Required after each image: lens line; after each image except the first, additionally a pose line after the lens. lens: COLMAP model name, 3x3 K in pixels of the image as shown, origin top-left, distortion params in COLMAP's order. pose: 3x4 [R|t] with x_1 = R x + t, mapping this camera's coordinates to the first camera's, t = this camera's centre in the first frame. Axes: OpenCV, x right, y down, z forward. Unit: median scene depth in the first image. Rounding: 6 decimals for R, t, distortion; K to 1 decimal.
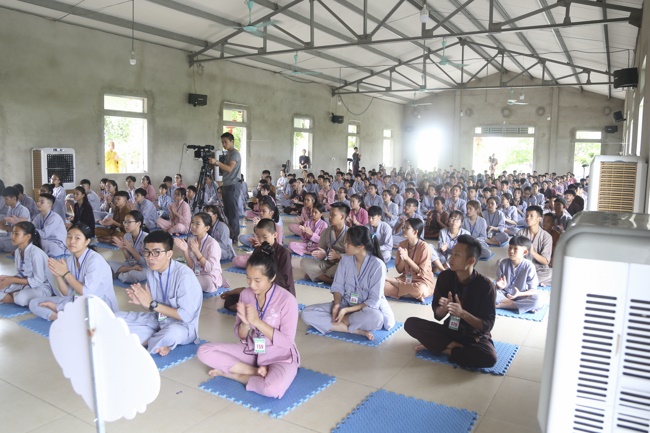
lens RADIAL K [[502.3, 0, 325.2], [0, 502.3, 215.7], [0, 0, 1]] dist [-0.082635, 0.033362]
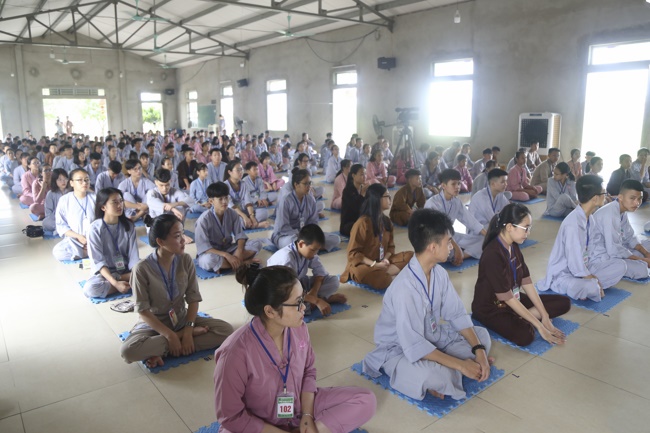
lens RADIAL K [[455.5, 0, 305.9], [0, 455.5, 209.9], [0, 0, 1]] dist [-0.074428, 0.018943]
pose [[0.377005, -0.209357, 0.902240, -0.522223], [0.130338, 0.976418, 0.172107, -0.056701], [-0.916995, 0.052711, 0.395402, 0.384263]]
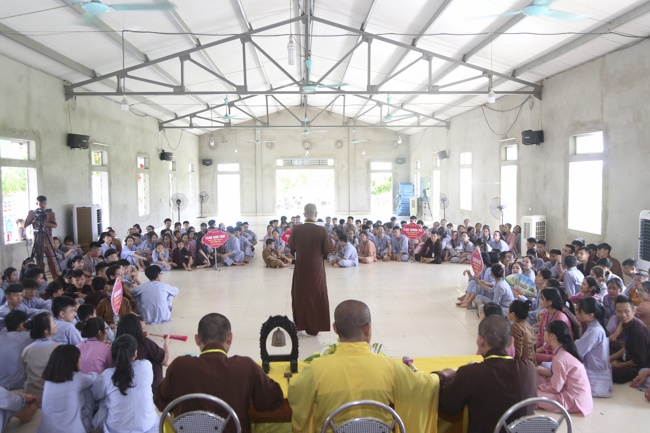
lens RADIAL K [[556.9, 0, 324.4], [0, 556.9, 216.2], [0, 0, 1]] dist [-0.057446, 0.047208]
pose [[0.842730, -0.062441, 0.534702, -0.366222], [0.090533, 0.995543, -0.026430, -0.047286], [-0.530669, 0.070682, 0.844627, 0.038107]]
